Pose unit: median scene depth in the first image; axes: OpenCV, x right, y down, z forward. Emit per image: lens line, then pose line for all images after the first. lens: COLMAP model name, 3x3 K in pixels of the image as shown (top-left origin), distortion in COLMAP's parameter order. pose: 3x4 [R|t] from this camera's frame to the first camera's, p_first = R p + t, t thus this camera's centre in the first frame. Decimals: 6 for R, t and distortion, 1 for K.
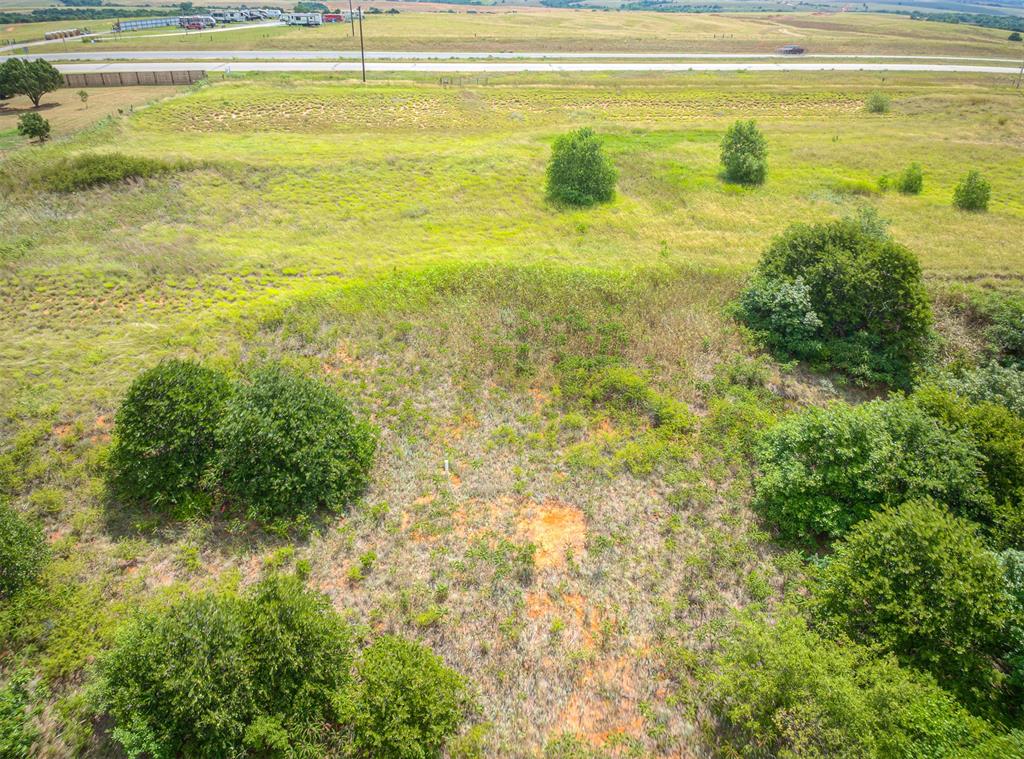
lens RADIAL K [[701.0, 0, 513.2], [0, 701.0, 394.1], [0, 0, 1]] dist [0.059381, -0.078147]
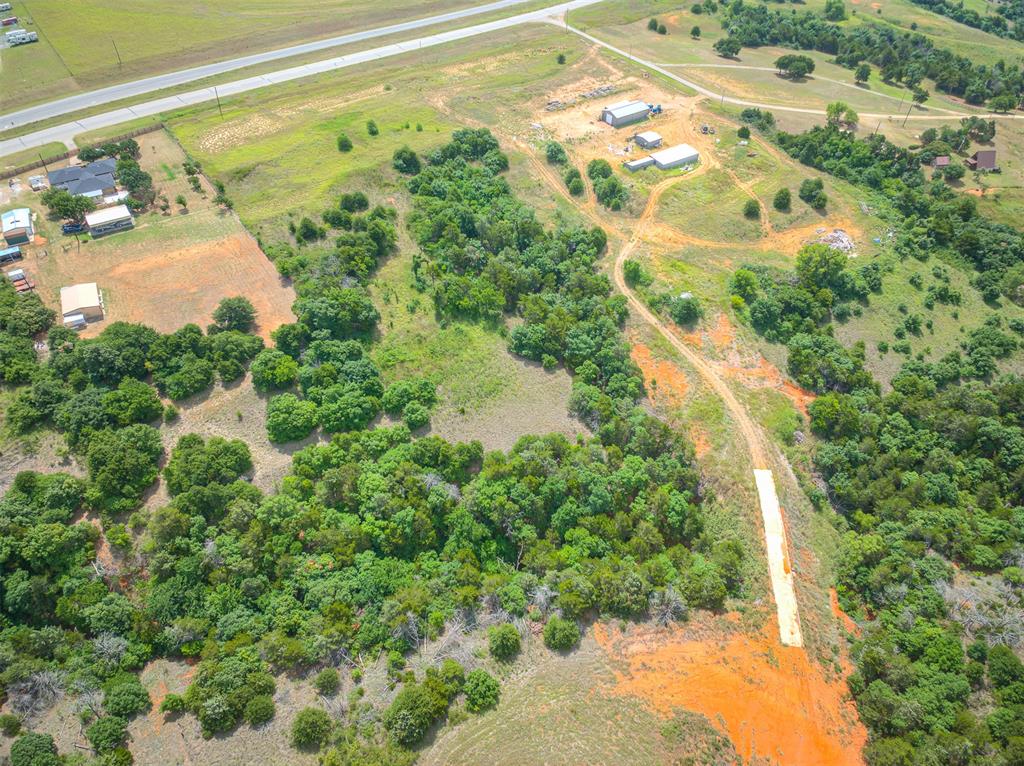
lens RADIAL K [[701.0, 0, 512.5], [0, 701.0, 374.5], [0, 0, 1]] dist [0.059381, -0.078147]
pose [[0.783197, -0.417662, 0.460609, -1.774260], [0.302474, 0.903163, 0.304639, -0.029505], [-0.543241, -0.099270, 0.833687, -3.521181]]
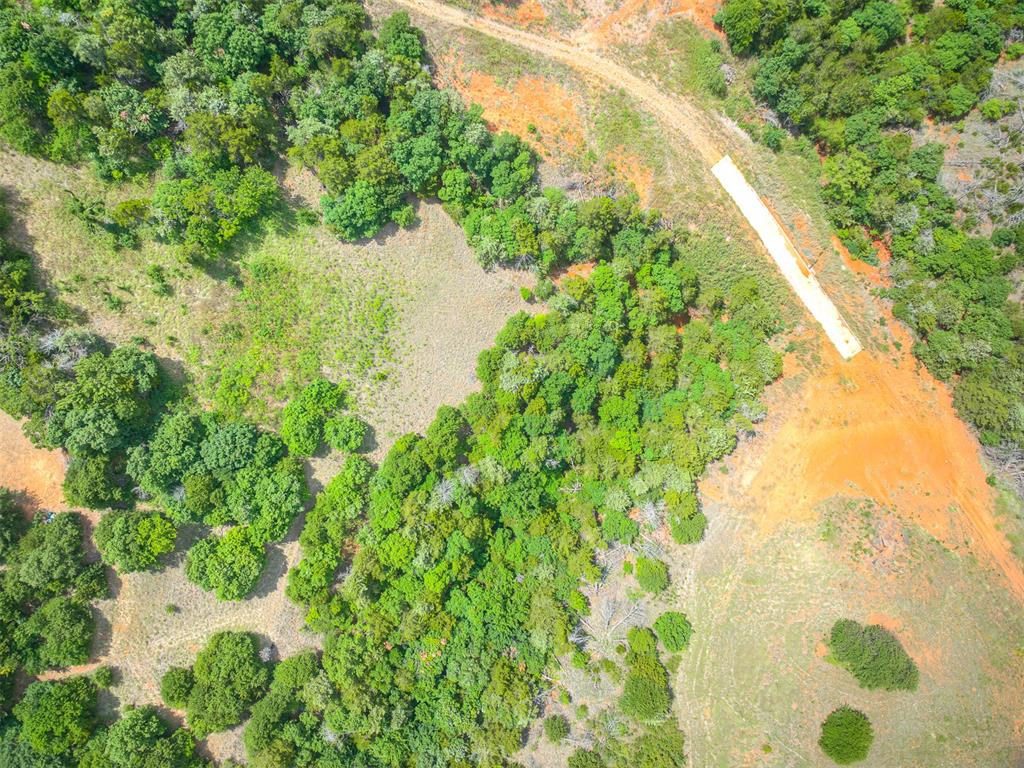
lens RADIAL K [[701.0, 0, 512.6], [0, 701.0, 390.3], [0, 0, 1]] dist [0.059381, -0.078147]
pose [[0.148603, -0.988866, -0.007851, -0.544161], [0.466886, 0.063159, 0.882059, -0.765412], [-0.871742, -0.134742, 0.471074, -2.230183]]
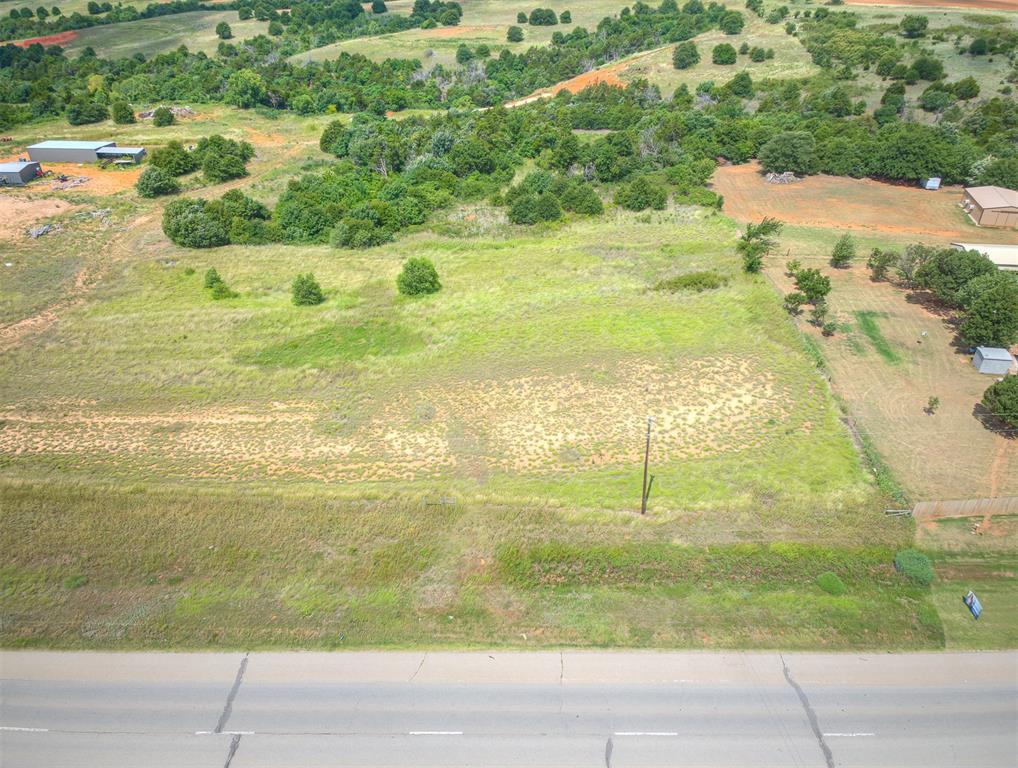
lens RADIAL K [[721.6, 0, 509.3], [0, 721.6, 394.1], [0, 0, 1]] dist [0.053365, -0.070399]
pose [[-0.999225, -0.013845, 0.036834, -0.200654], [0.027024, 0.438965, 0.898098, -1.824823], [-0.028603, 0.898398, -0.438251, 2.062097]]
